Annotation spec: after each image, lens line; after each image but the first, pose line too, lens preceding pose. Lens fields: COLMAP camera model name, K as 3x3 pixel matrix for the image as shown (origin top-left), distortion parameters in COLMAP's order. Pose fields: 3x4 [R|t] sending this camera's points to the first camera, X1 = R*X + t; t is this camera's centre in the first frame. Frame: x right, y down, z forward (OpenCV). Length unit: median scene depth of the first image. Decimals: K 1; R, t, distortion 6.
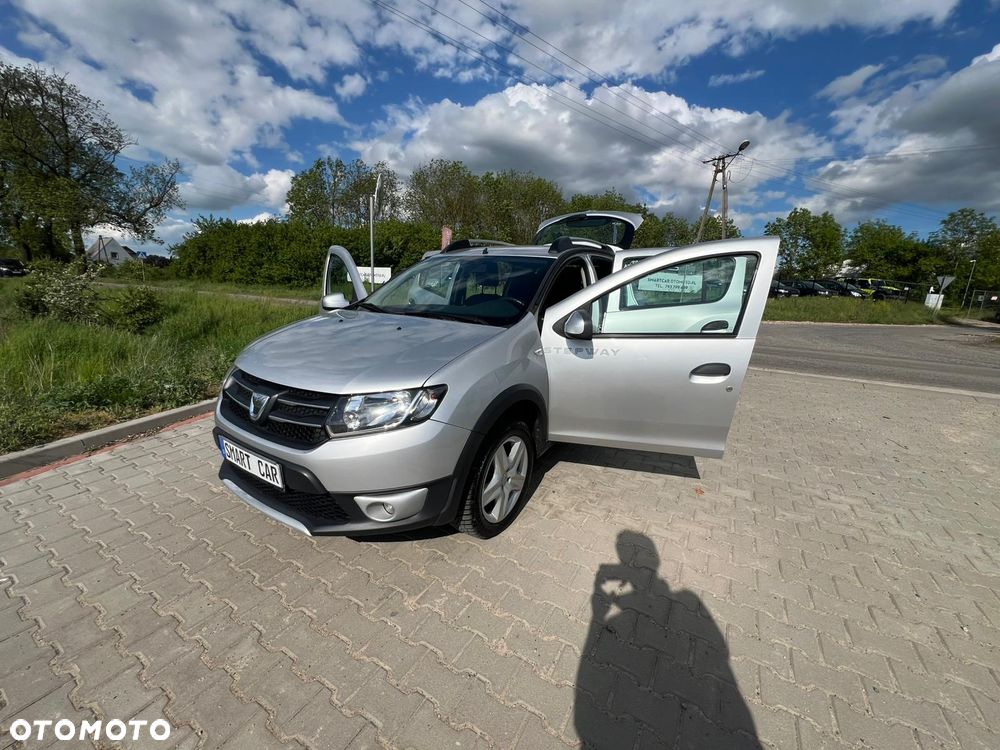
lens RADIAL K [[401.3, 0, 501.1], [0, 401.3, 376.3], [0, 0, 1]] dist [-0.002459, 0.000365]
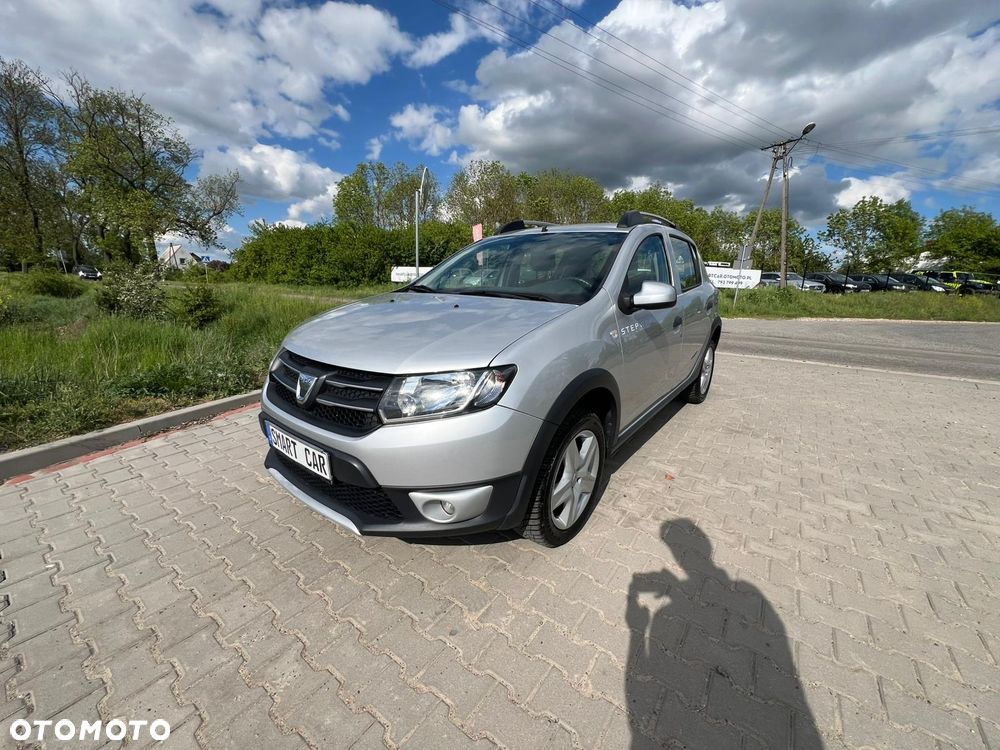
lens RADIAL K [[401.3, 0, 499.8], [0, 401.3, 376.1], [0, 0, 1]] dist [-0.002459, 0.000365]
pose [[0.995255, 0.010441, -0.096736, -0.071397], [-0.010620, 0.999943, -0.001342, 0.037087], [0.096716, 0.002363, 0.995309, 0.124273]]
